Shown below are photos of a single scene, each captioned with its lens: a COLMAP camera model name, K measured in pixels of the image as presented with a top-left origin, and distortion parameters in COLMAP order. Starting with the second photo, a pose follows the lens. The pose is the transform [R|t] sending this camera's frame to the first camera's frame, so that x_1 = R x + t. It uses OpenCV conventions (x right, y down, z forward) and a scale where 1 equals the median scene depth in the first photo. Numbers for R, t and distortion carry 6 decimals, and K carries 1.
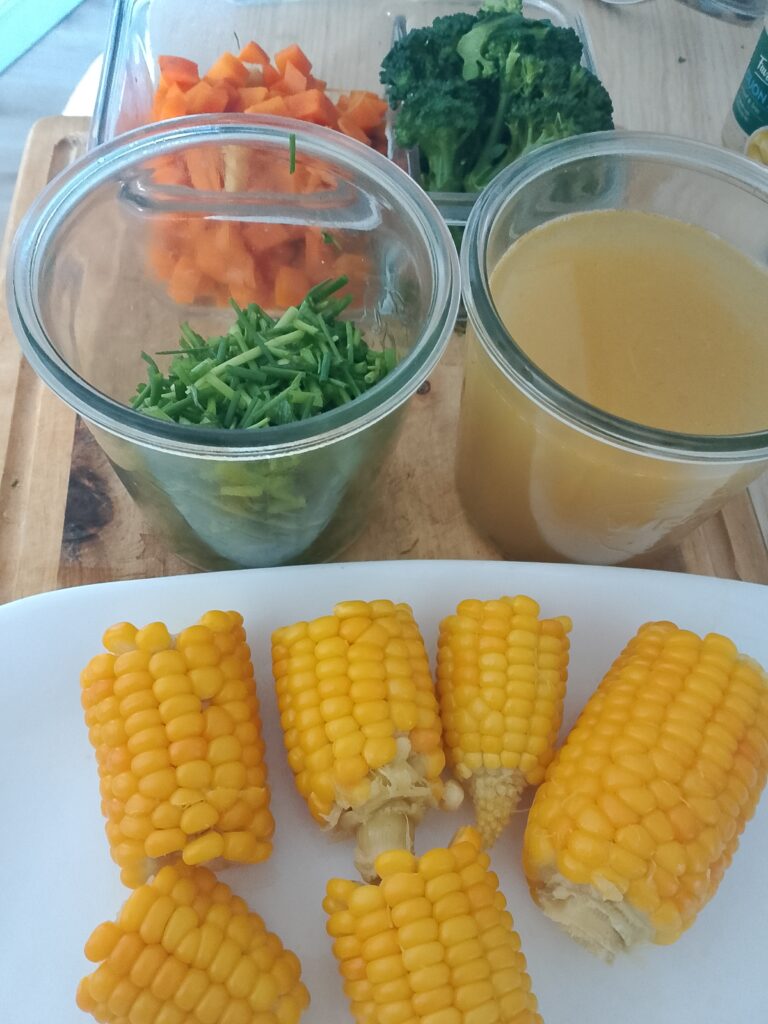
lens RADIAL K [[915.3, 0, 404.7], [0, 915.3, 507.6], [0, 0, 1]] dist [0.153913, -0.333250]
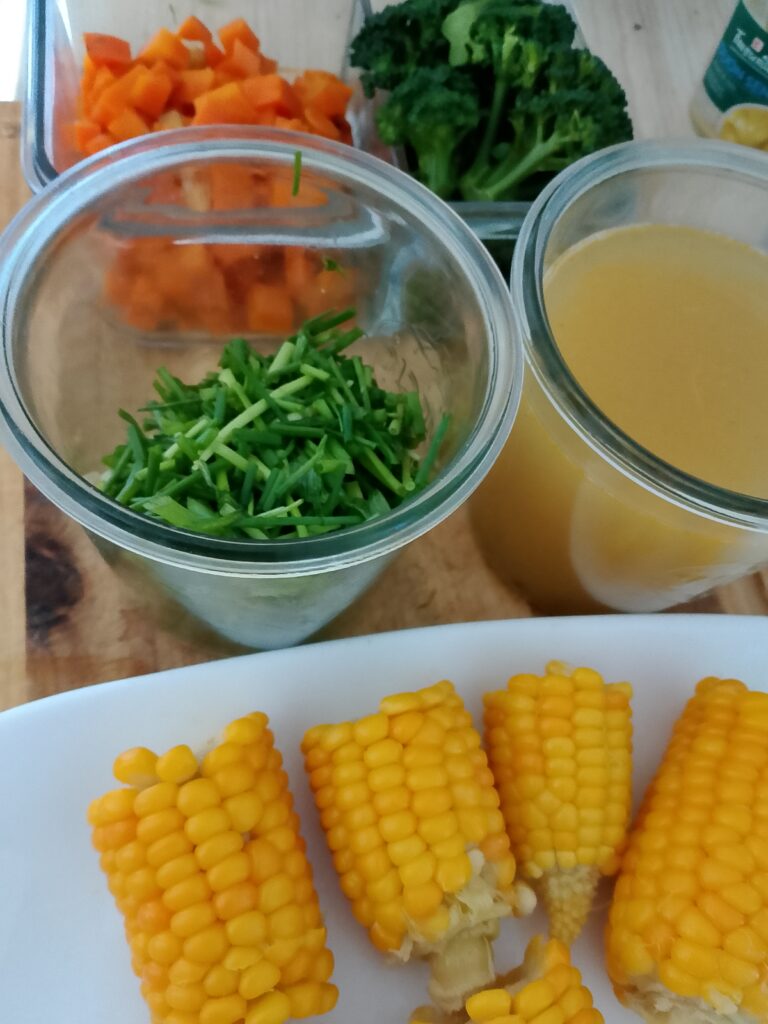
lens RADIAL K [[915.3, 0, 404.7], [0, 915.3, 507.6], [0, 0, 1]] dist [0.153913, -0.333250]
pose [[0.990479, -0.062688, 0.122565, -0.146991], [0.055686, 0.996659, 0.059749, -0.124581], [-0.125901, -0.052355, 0.990660, 0.140600]]
